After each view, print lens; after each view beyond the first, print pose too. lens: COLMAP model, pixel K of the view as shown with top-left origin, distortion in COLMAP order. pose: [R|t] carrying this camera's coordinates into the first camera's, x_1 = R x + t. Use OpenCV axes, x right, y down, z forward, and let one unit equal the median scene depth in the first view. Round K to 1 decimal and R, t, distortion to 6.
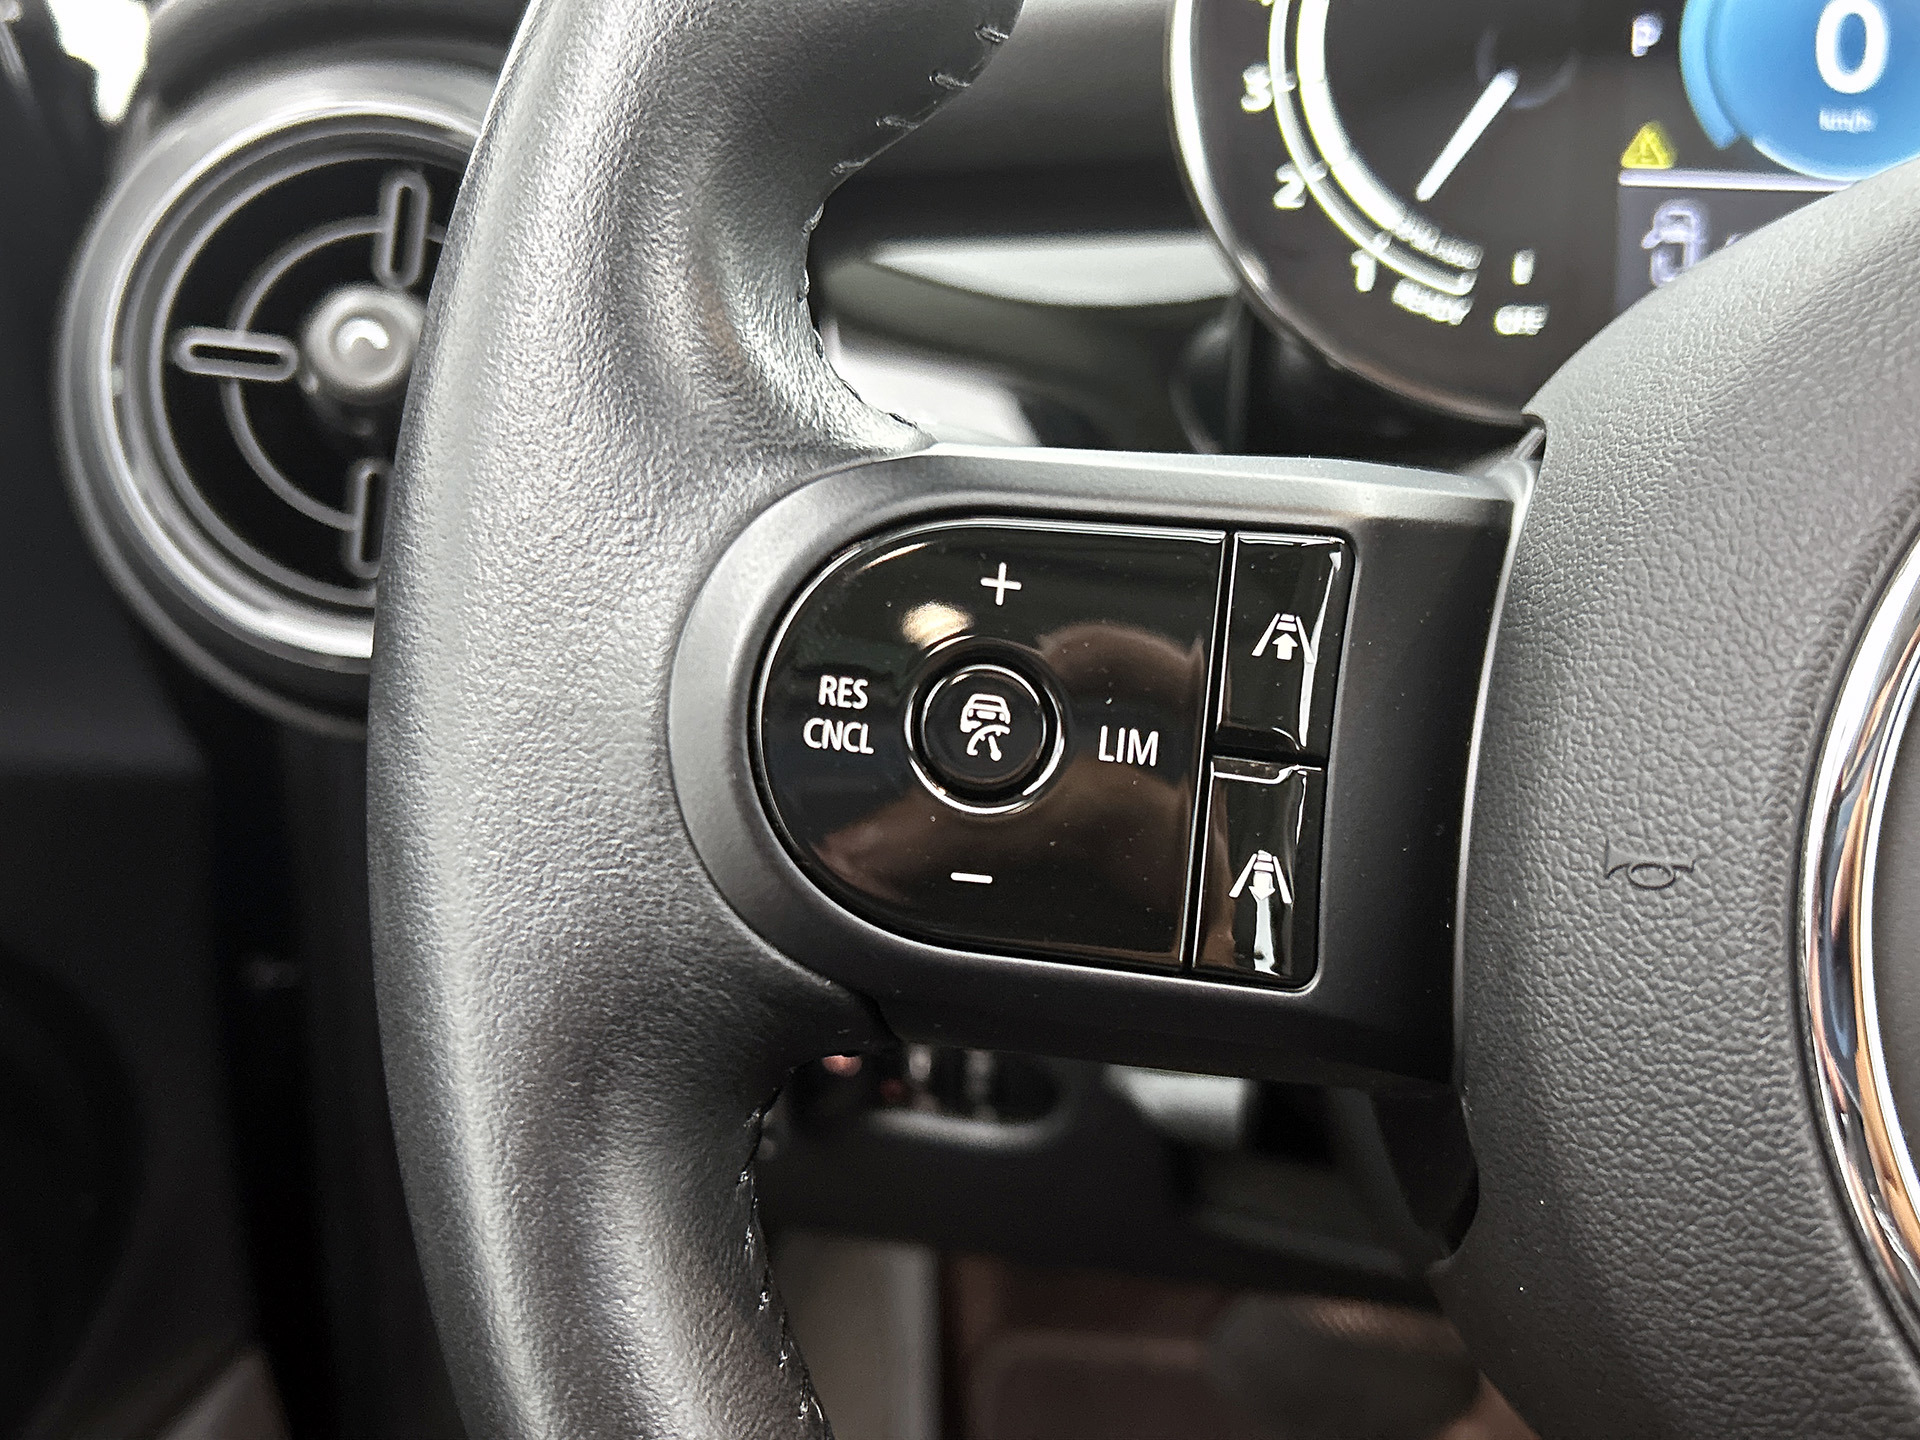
lens RADIAL K [[1905.9, 0, 960.0], [0, 1905.9, 720.0], [0, 0, 1]] dist [0.013748, 0.003921]
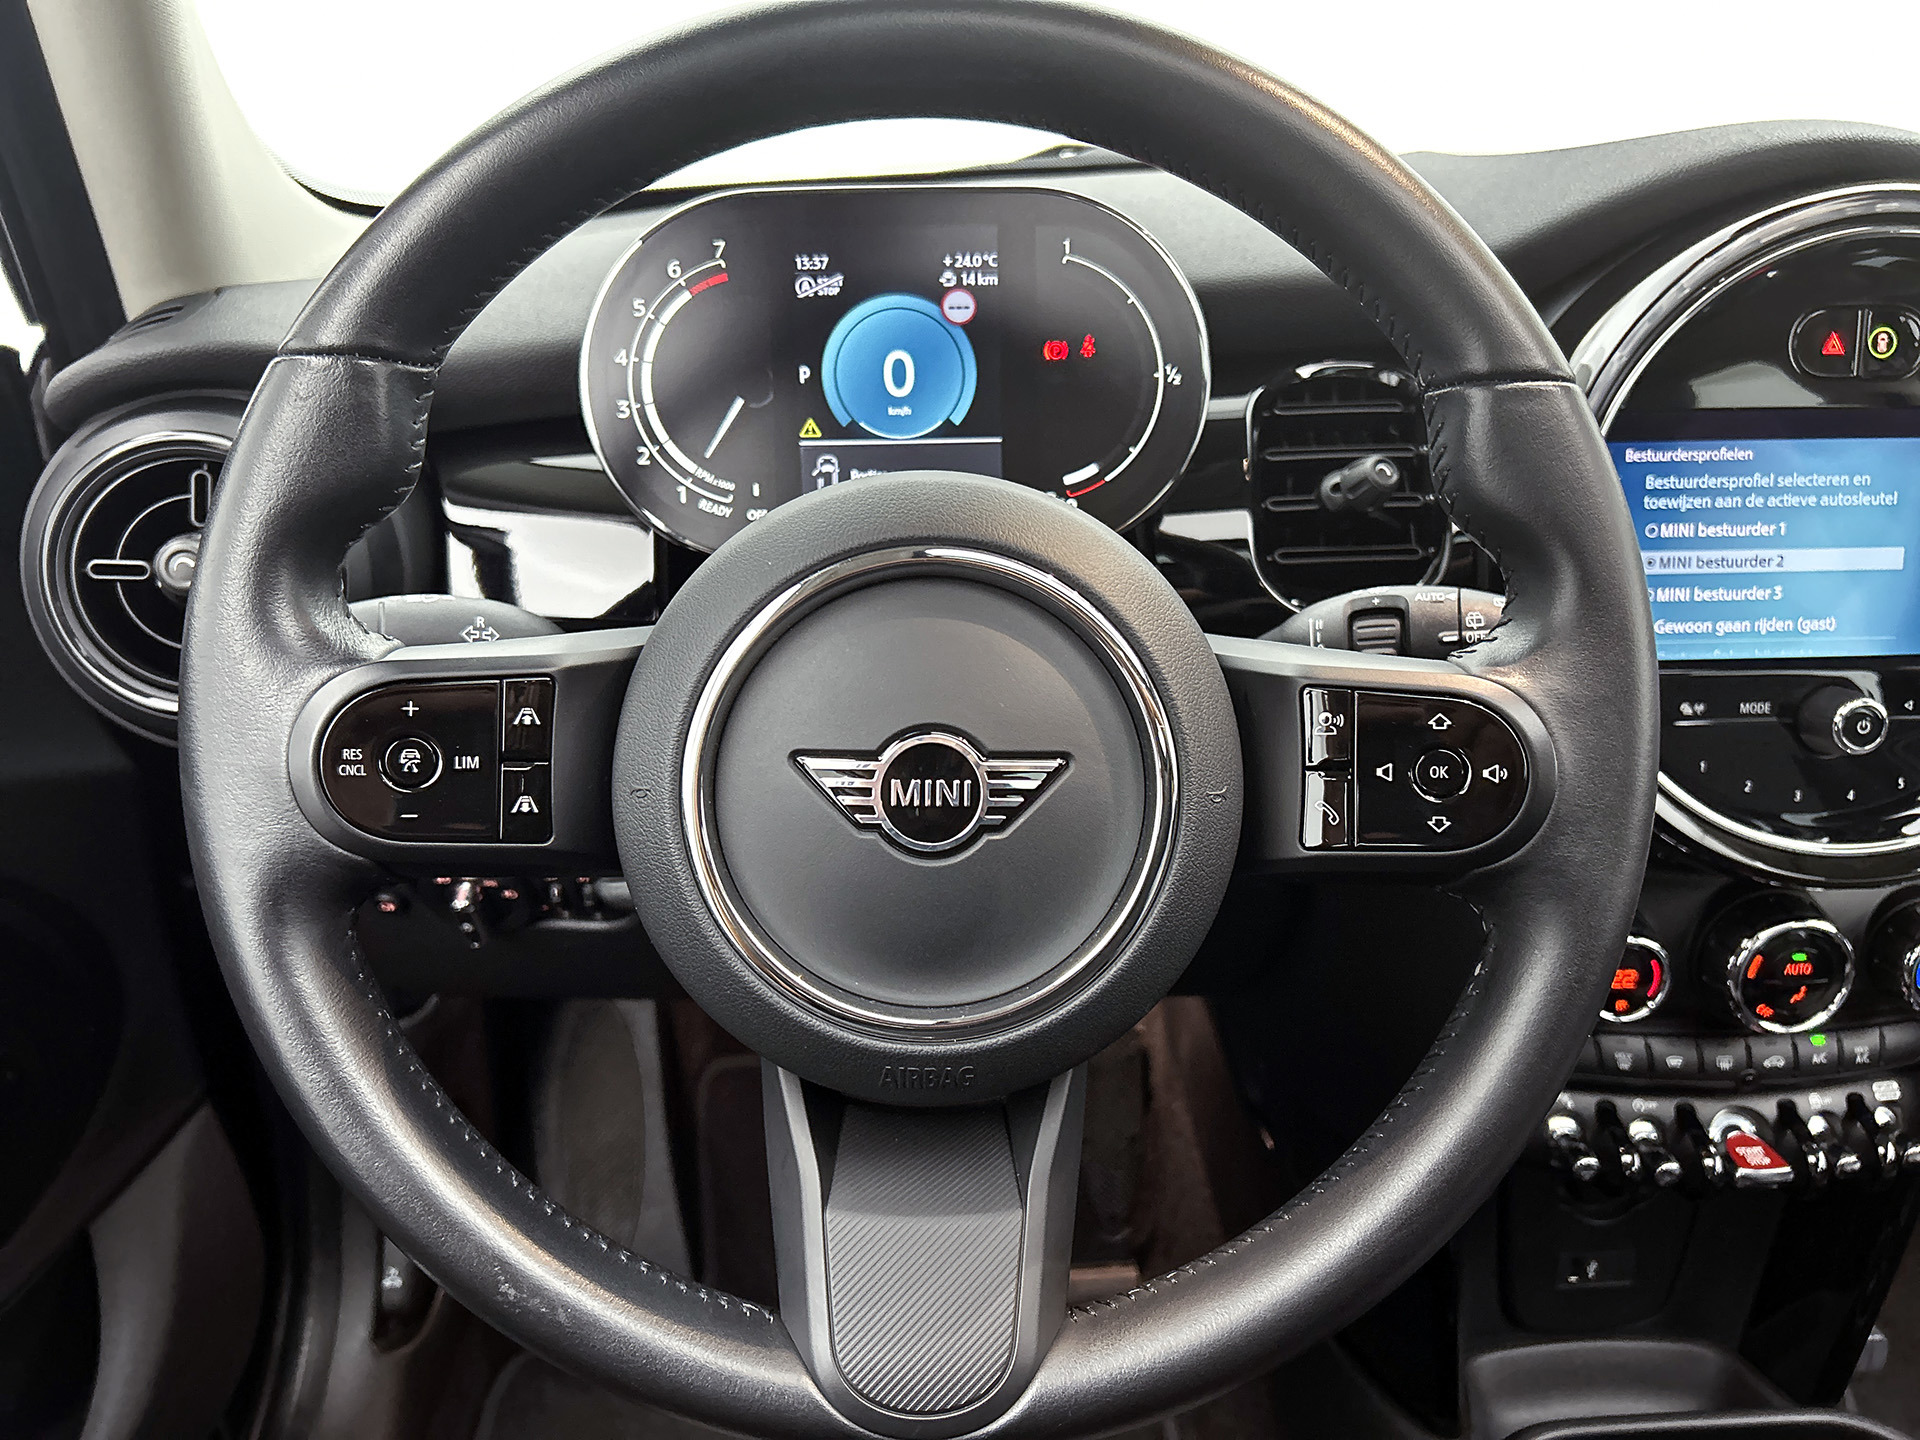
lens RADIAL K [[1481.2, 0, 969.1], [0, 1481.2, 731.3], [0, 0, 1]] dist [0.001956, -0.006125]
pose [[0.988165, -0.089697, 0.124439, 0.496086], [0.080941, 0.993988, 0.073728, -0.118858], [-0.130304, -0.062784, 0.989484, -1.109861]]
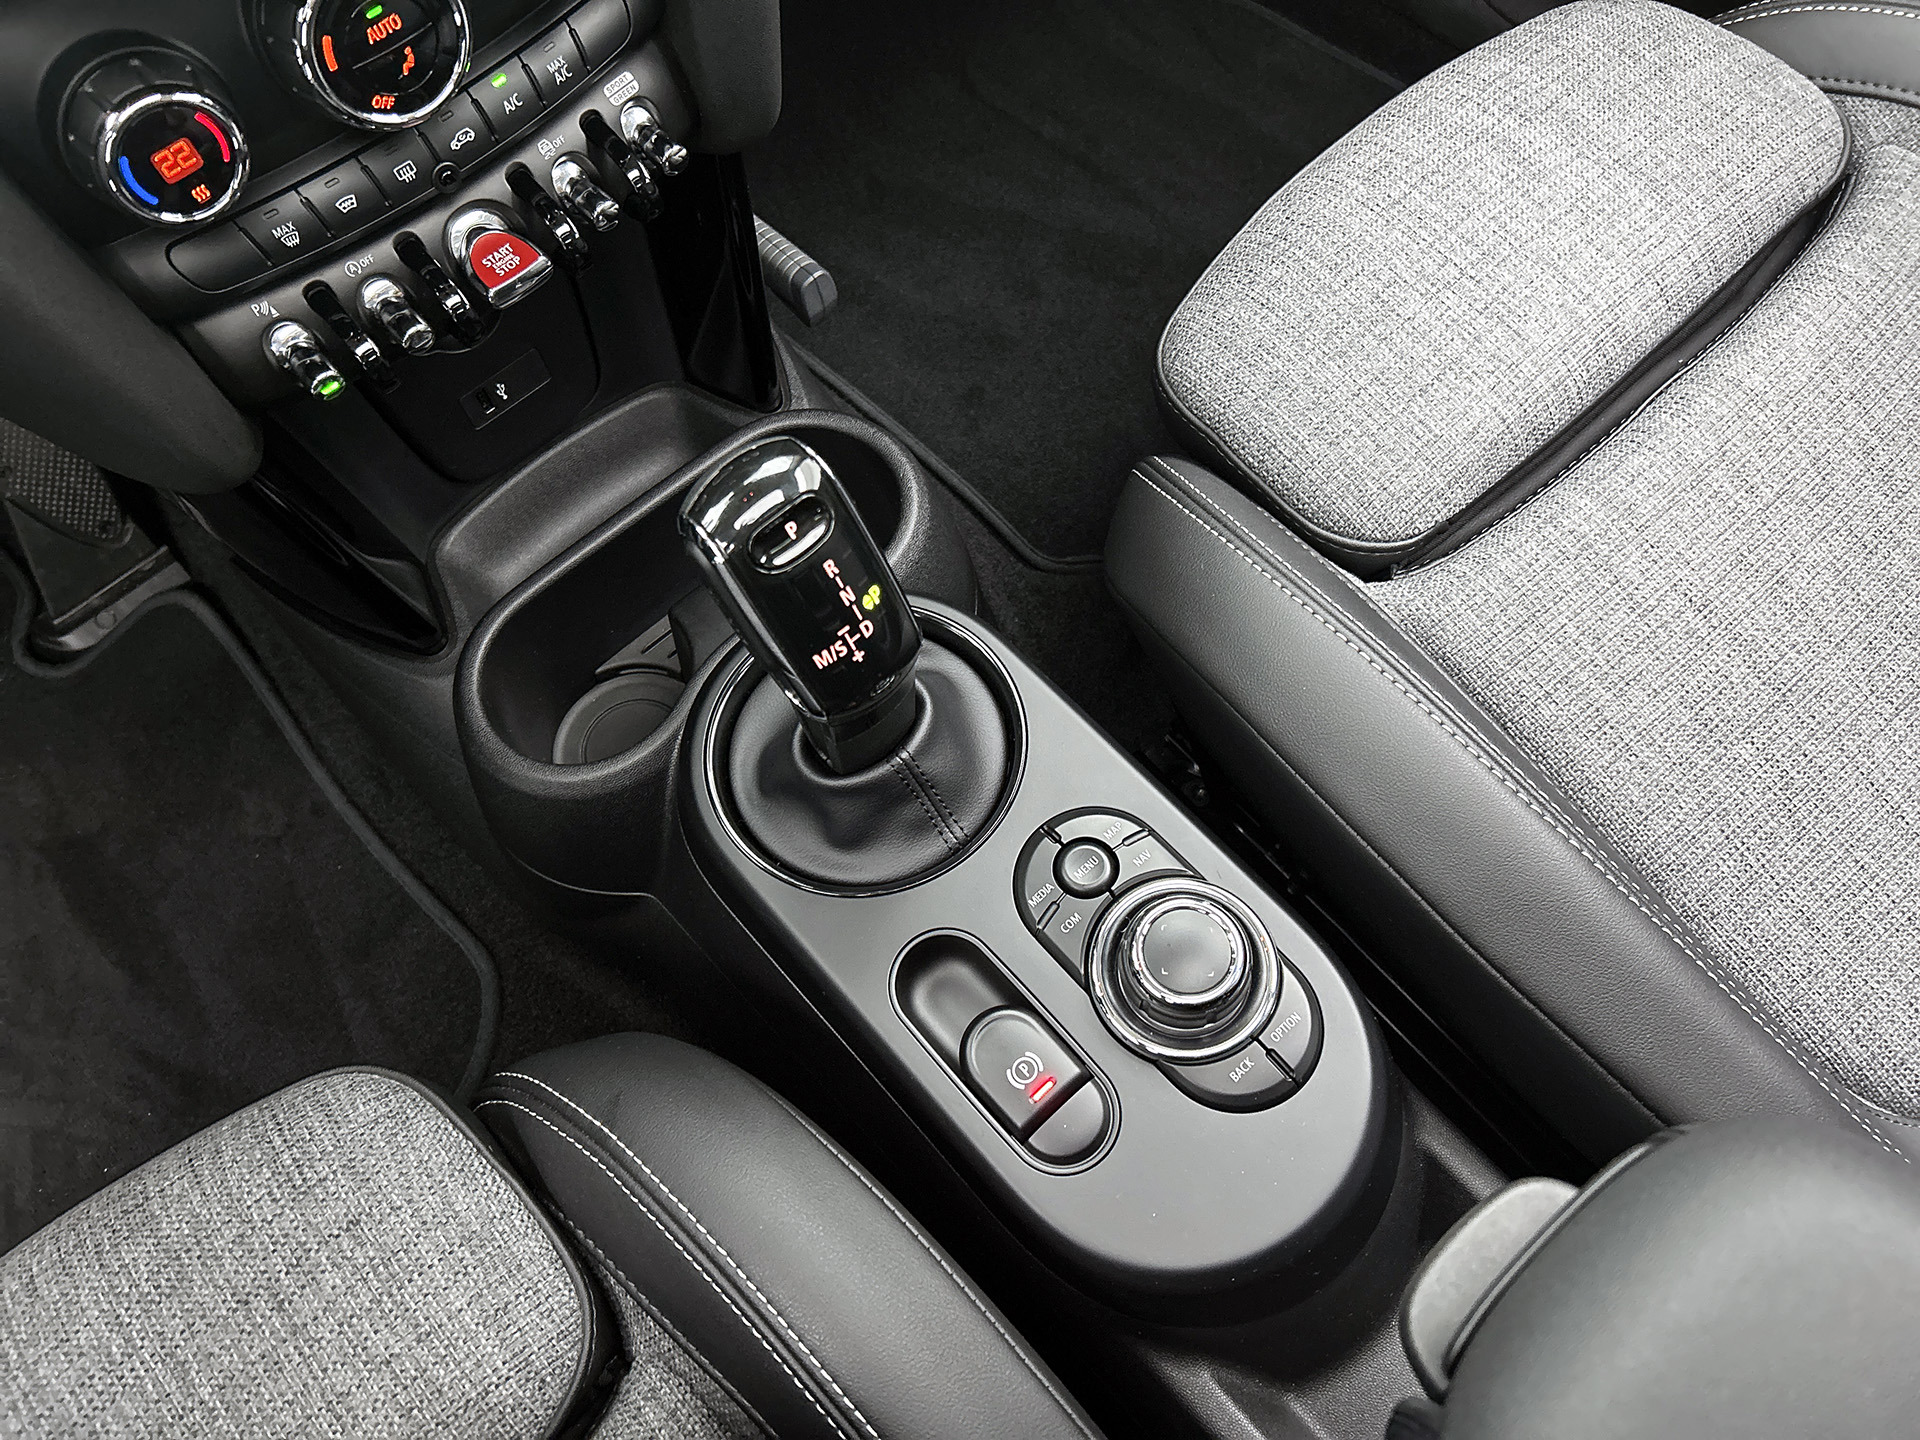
lens RADIAL K [[1481.2, 0, 969.1], [0, 1481.2, 731.3], [0, 0, 1]] dist [0.001956, -0.006125]
pose [[0.688327, -0.686732, 0.233679, 1.911424], [0.333256, 0.585498, 0.739007, 0.018499], [-0.644319, -0.430803, 0.631872, -0.705091]]
